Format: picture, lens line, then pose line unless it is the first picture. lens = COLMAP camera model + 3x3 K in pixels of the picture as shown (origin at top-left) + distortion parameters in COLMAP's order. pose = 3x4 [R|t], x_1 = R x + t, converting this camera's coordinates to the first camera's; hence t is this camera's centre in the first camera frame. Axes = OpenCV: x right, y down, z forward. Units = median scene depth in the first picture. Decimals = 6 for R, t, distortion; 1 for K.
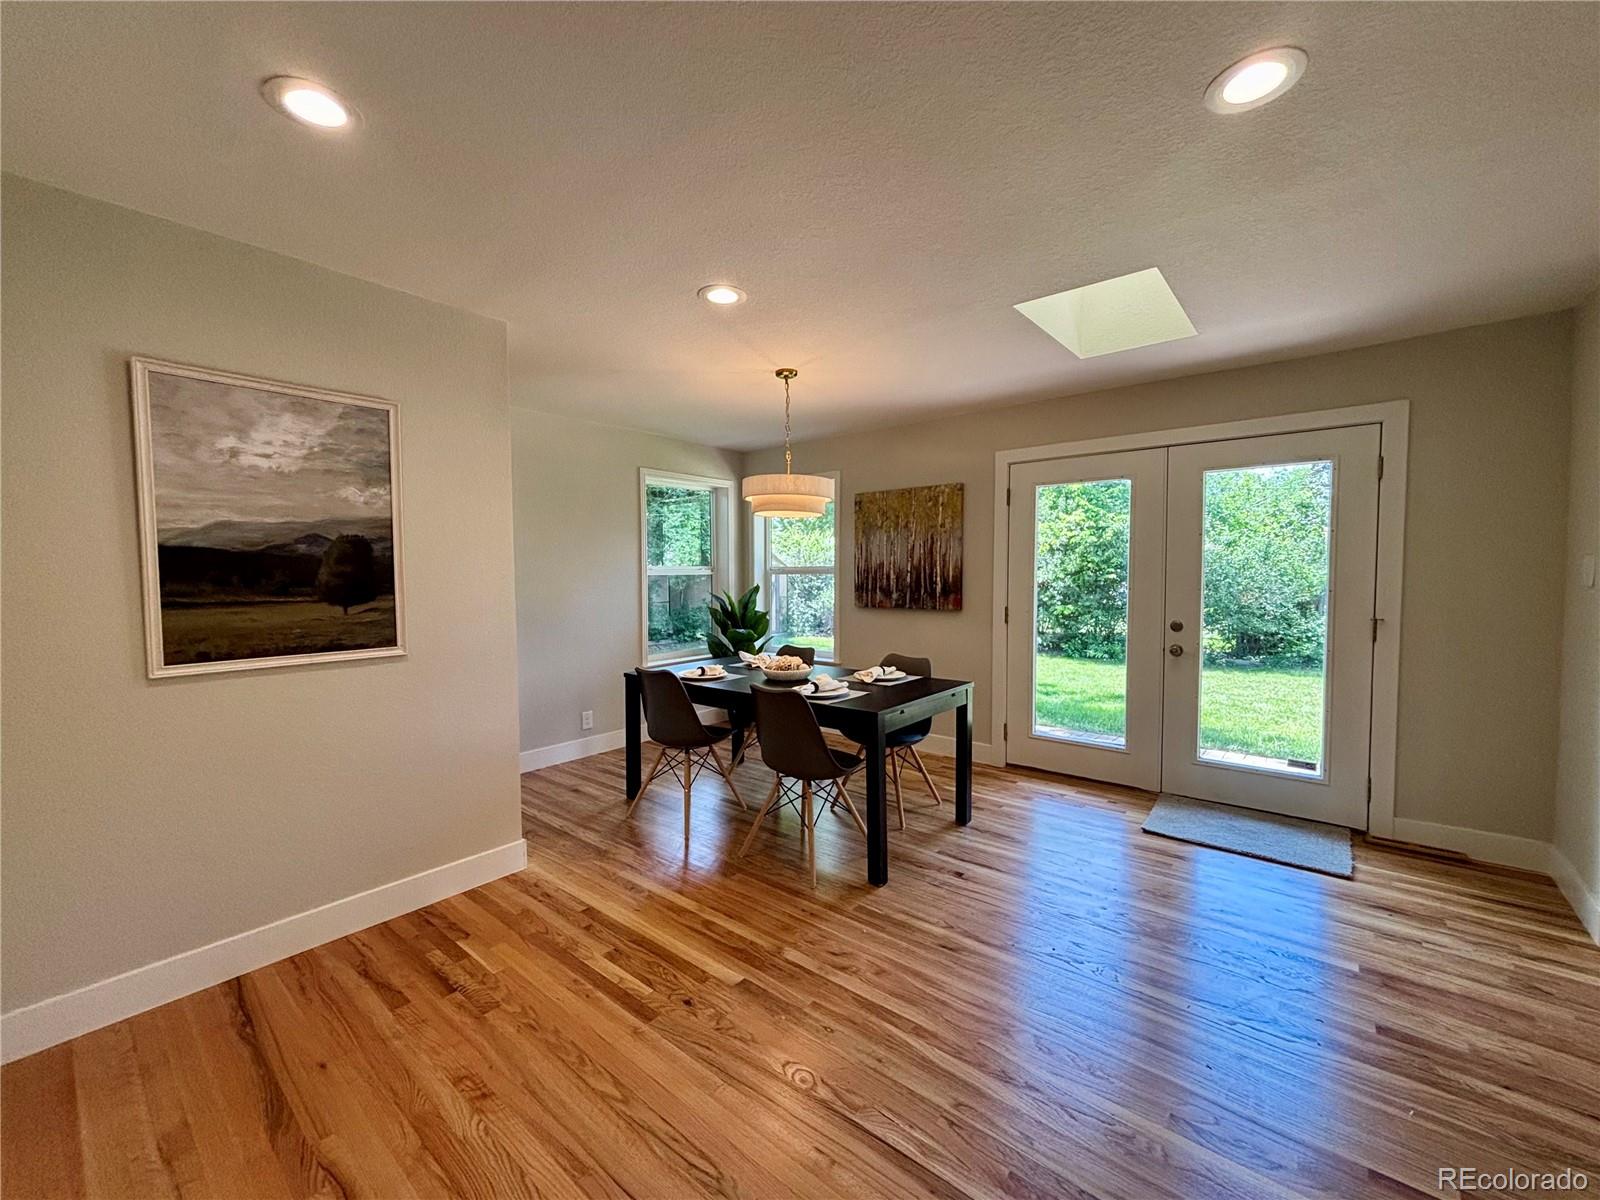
lens RADIAL K [[640.4, 0, 791.1], [0, 640.4, 606.1], [0, 0, 1]] dist [0.007833, -0.001682]
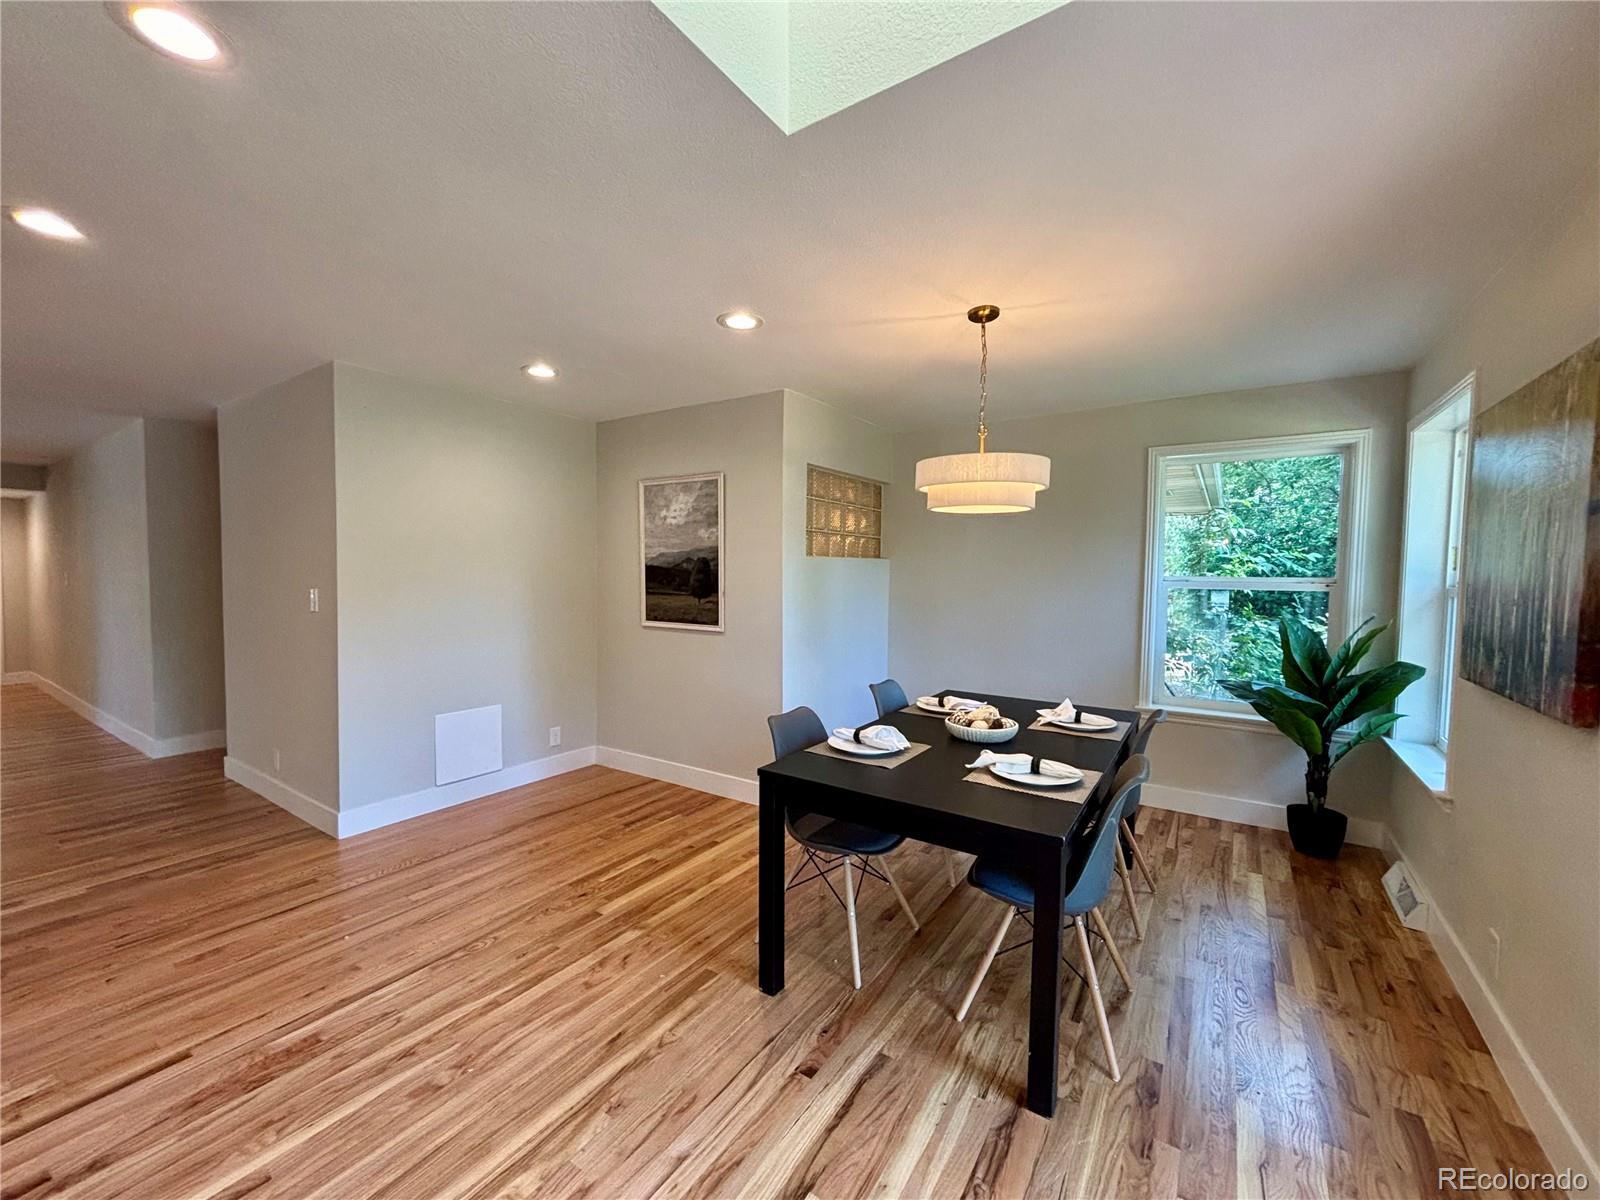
lens RADIAL K [[640.4, 0, 793.3], [0, 640.4, 595.6], [0, 0, 1]] dist [0.007833, -0.001682]
pose [[0.117736, 0.051966, -0.991684, 1.088095], [-0.061491, 0.997095, 0.044949, -0.105865], [0.991139, 0.055687, 0.120590, 1.097101]]
